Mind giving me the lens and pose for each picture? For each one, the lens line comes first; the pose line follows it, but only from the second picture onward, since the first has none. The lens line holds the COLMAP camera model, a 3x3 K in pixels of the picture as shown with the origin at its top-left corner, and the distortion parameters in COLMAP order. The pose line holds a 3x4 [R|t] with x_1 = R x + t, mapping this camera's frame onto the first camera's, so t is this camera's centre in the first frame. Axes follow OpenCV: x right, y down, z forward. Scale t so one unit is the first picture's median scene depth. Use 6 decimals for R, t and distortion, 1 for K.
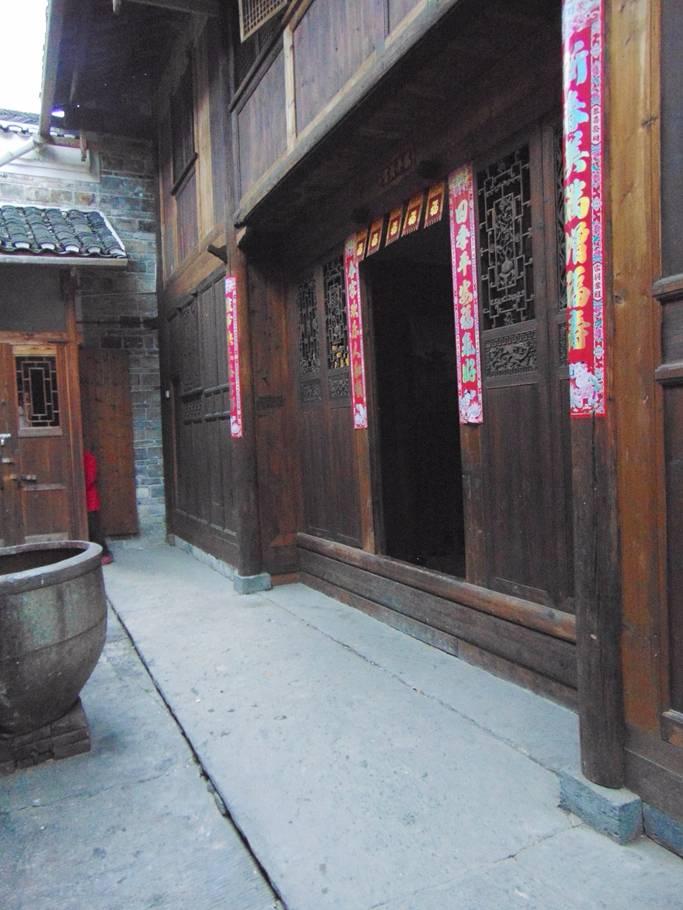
lens RADIAL K [[674.6, 0, 341.7], [0, 674.6, 454.4], [0, 0, 1]] dist [-0.001228, 0.016753]
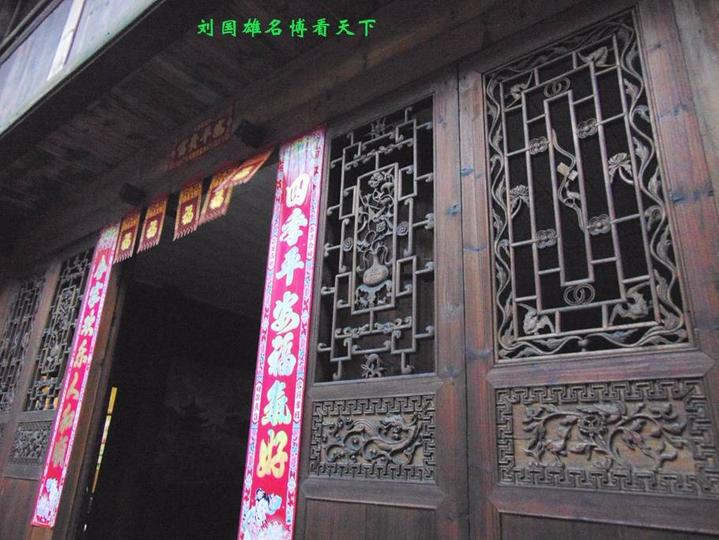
lens RADIAL K [[536.1, 0, 362.1], [0, 536.1, 270.3], [0, 0, 1]] dist [-0.023717, 0.050822]
pose [[0.890405, 0.240526, 0.386427, 0.055865], [-0.066615, 0.908695, -0.412111, -0.088799], [-0.450267, 0.341204, 0.825130, 0.585249]]
